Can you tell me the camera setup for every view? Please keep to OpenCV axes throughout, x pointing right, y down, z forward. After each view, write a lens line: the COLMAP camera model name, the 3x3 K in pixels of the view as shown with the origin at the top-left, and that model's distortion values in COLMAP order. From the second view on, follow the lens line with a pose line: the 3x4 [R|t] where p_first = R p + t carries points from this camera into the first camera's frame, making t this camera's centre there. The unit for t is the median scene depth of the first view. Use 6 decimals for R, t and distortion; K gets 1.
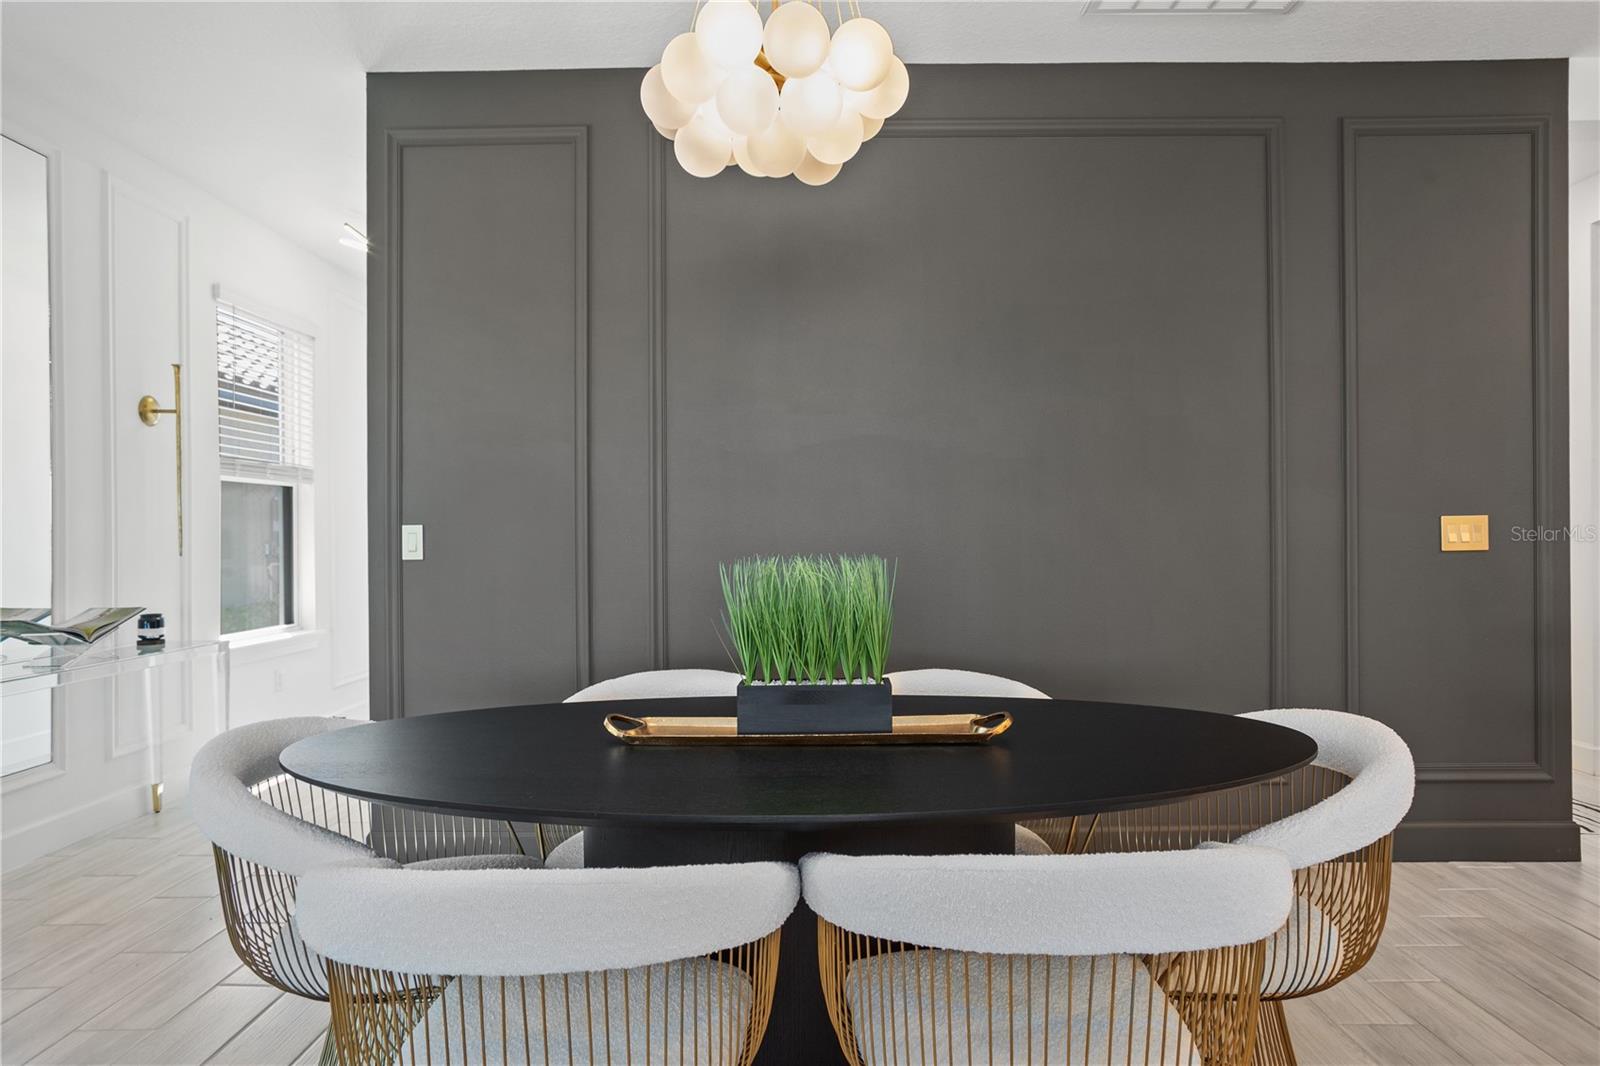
lens RADIAL K [[913.5, 0, 811.8], [0, 913.5, 537.5], [0, 0, 1]] dist [-0.050372, 0.028523]
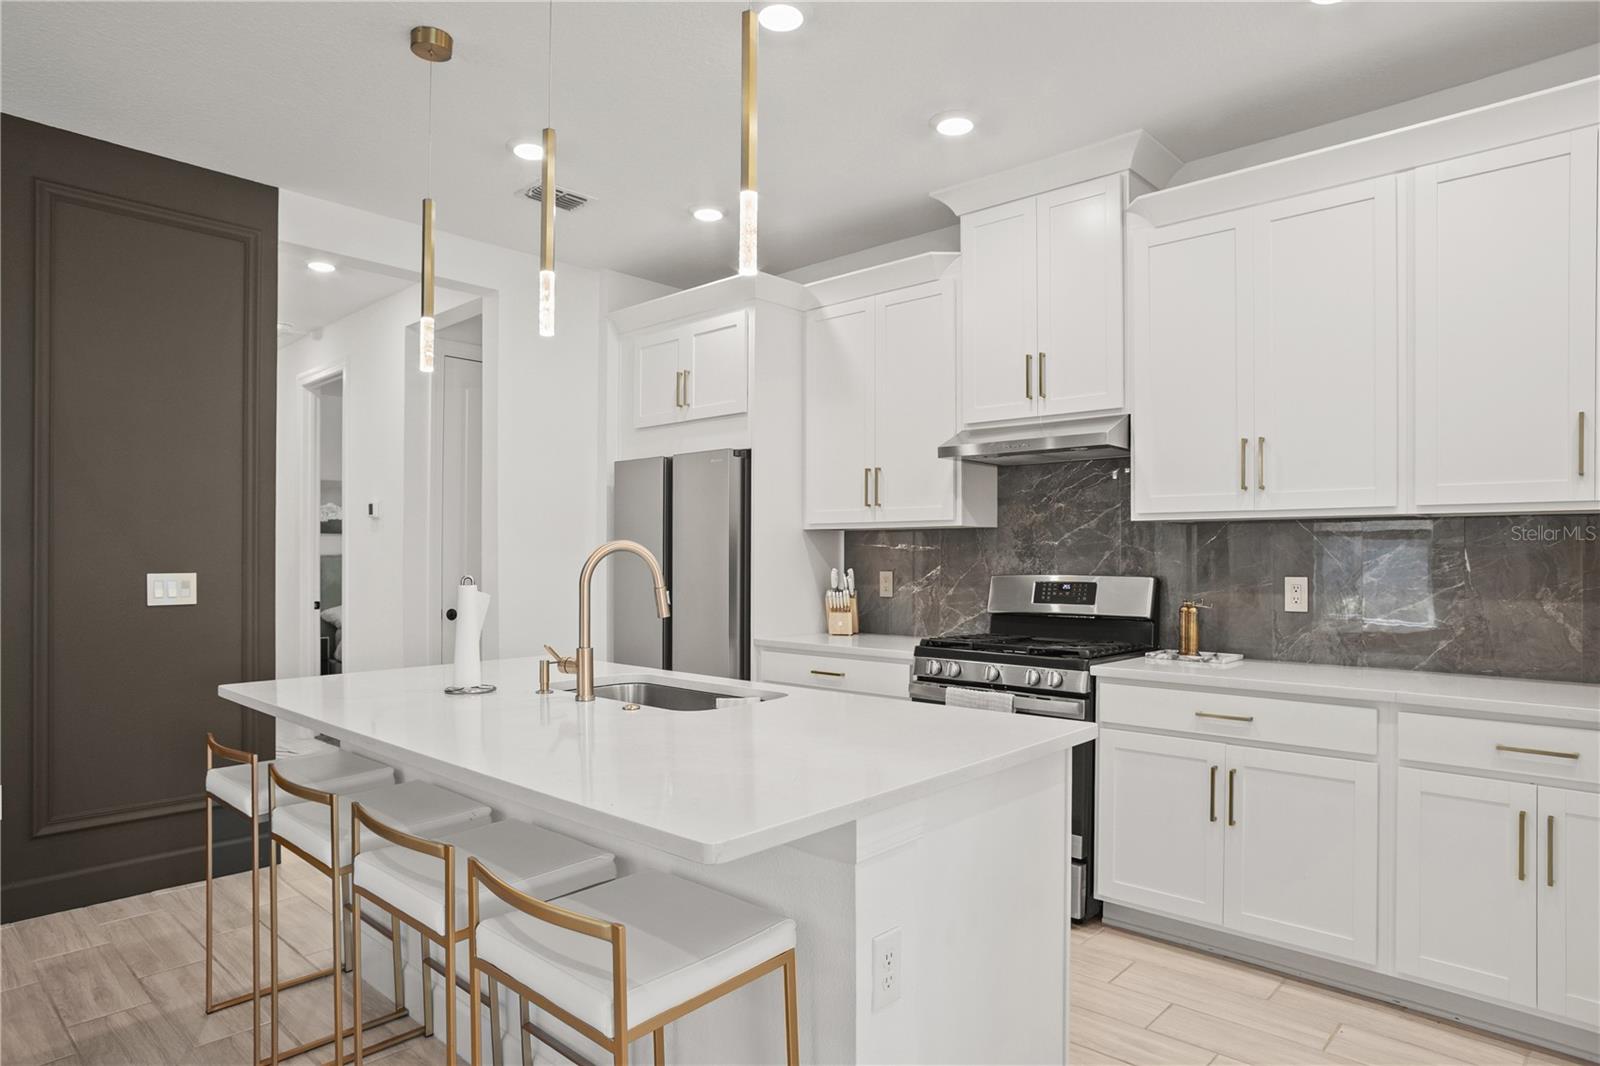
lens RADIAL K [[913.5, 0, 852.6], [0, 913.5, 564.7], [0, 0, 1]] dist [-0.050372, 0.028523]
pose [[0.651975, 0.006042, 0.758216, 0.440305], [-0.007016, 0.999974, -0.001936, -0.038754], [-0.758208, -0.004058, 0.652000, -0.351563]]
